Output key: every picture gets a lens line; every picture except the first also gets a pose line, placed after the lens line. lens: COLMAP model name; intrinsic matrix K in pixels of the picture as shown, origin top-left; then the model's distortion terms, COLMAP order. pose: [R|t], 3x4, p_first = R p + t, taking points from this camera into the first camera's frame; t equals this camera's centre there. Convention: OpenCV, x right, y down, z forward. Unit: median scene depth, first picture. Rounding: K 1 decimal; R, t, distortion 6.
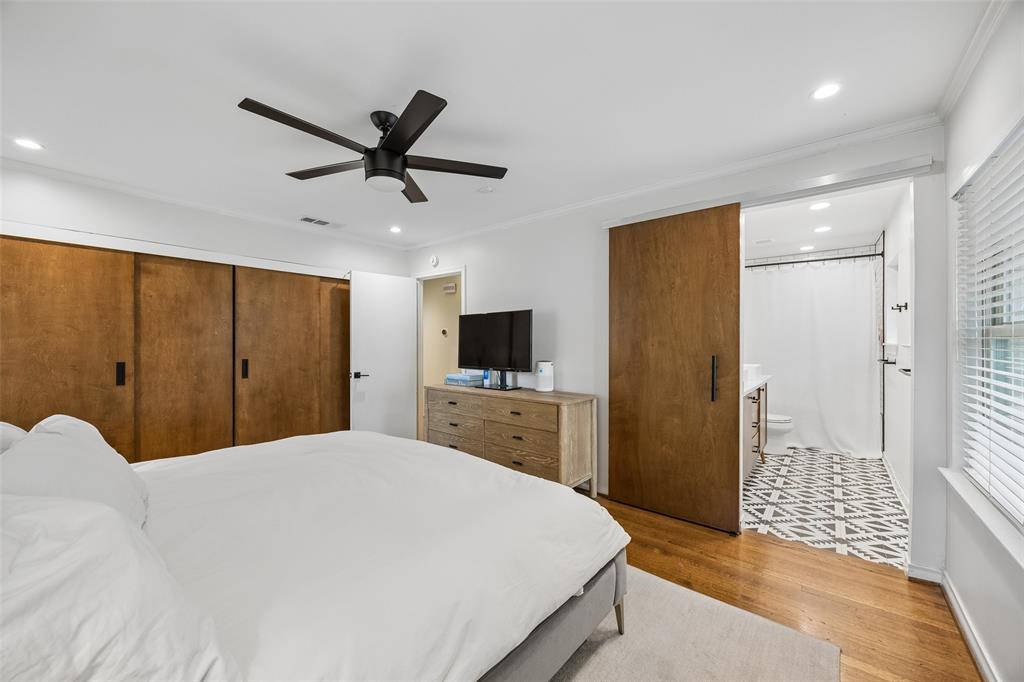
lens RADIAL K [[389.7, 0, 512.1], [0, 389.7, 340.7], [0, 0, 1]] dist [-0.002932, -0.000250]
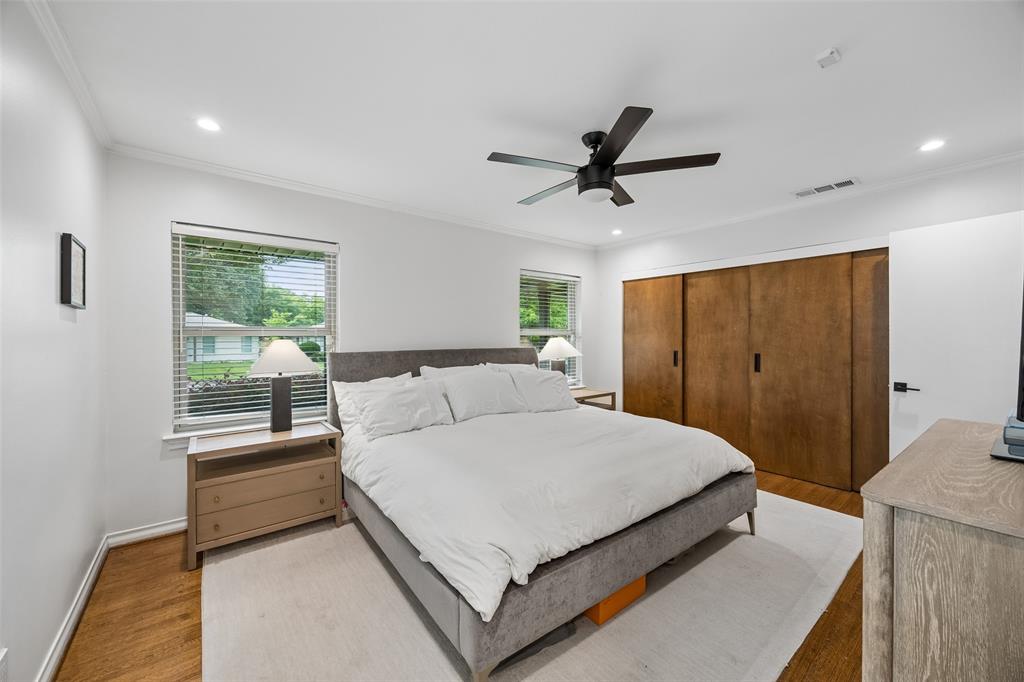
lens RADIAL K [[389.7, 0, 505.6], [0, 389.7, 339.9], [0, 0, 1]] dist [-0.002932, -0.000250]
pose [[-0.223830, 0.009204, -0.974585, 0.569198], [0.002991, 0.999957, 0.008757, -0.000121], [0.974624, -0.000955, -0.223848, 0.694841]]
